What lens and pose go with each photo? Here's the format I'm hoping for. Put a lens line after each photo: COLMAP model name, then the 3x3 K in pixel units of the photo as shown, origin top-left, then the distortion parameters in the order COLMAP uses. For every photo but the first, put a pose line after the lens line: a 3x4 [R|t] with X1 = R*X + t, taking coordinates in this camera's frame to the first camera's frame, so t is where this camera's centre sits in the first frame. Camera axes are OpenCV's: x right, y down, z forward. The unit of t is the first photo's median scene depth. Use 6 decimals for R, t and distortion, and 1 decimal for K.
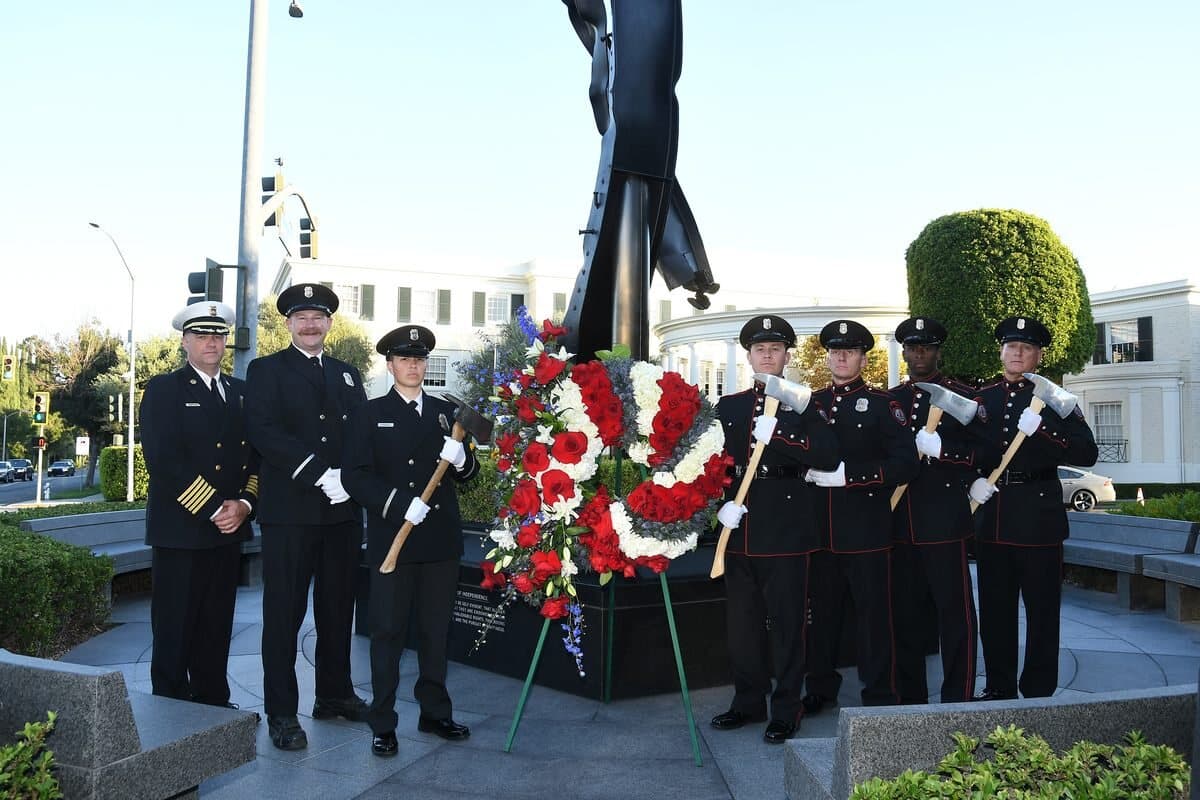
lens RADIAL K [[1073.4, 0, 627.2], [0, 1073.4, 361.8], [0, 0, 1]] dist [-0.114126, 0.086960]
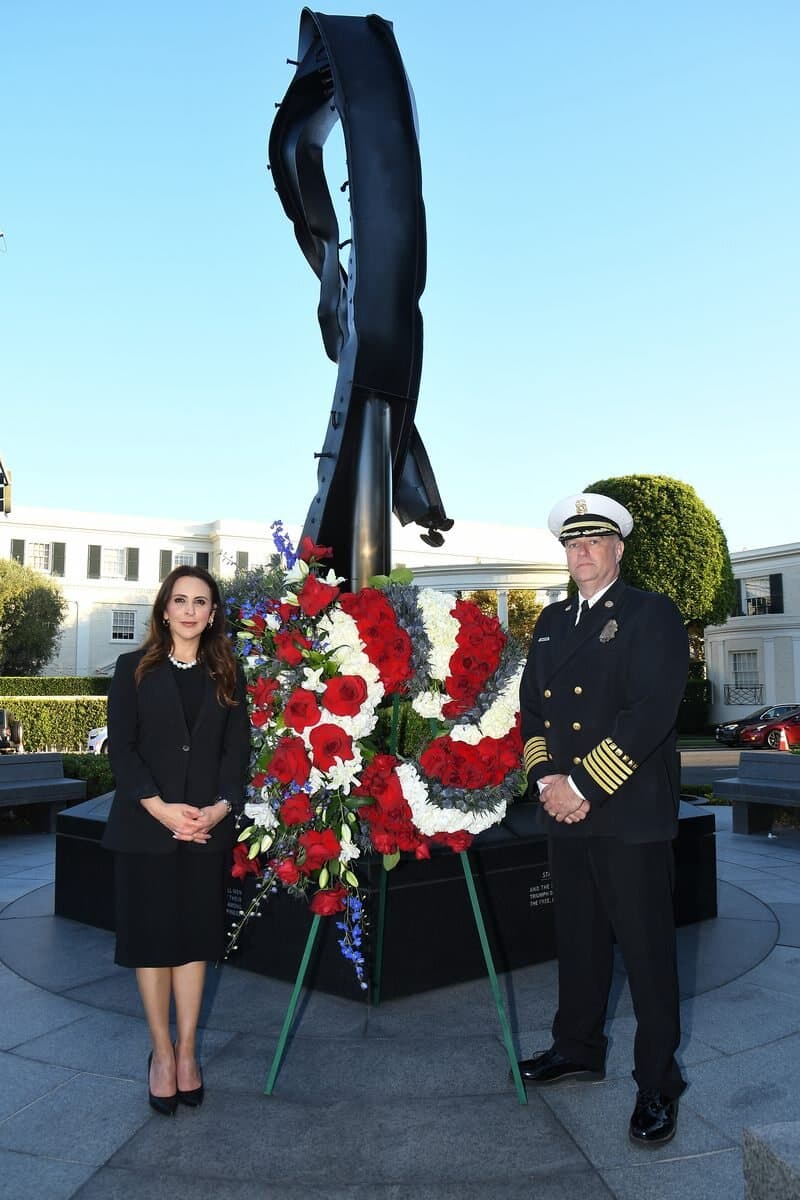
lens RADIAL K [[969.3, 0, 419.5], [0, 969.3, 587.4], [0, 0, 1]] dist [-0.122648, 0.122859]
pose [[0.992306, 0.002626, 0.123778, -0.085599], [0.001170, 0.999531, -0.030590, 0.021979], [-0.123801, 0.030499, 0.991838, 0.281076]]
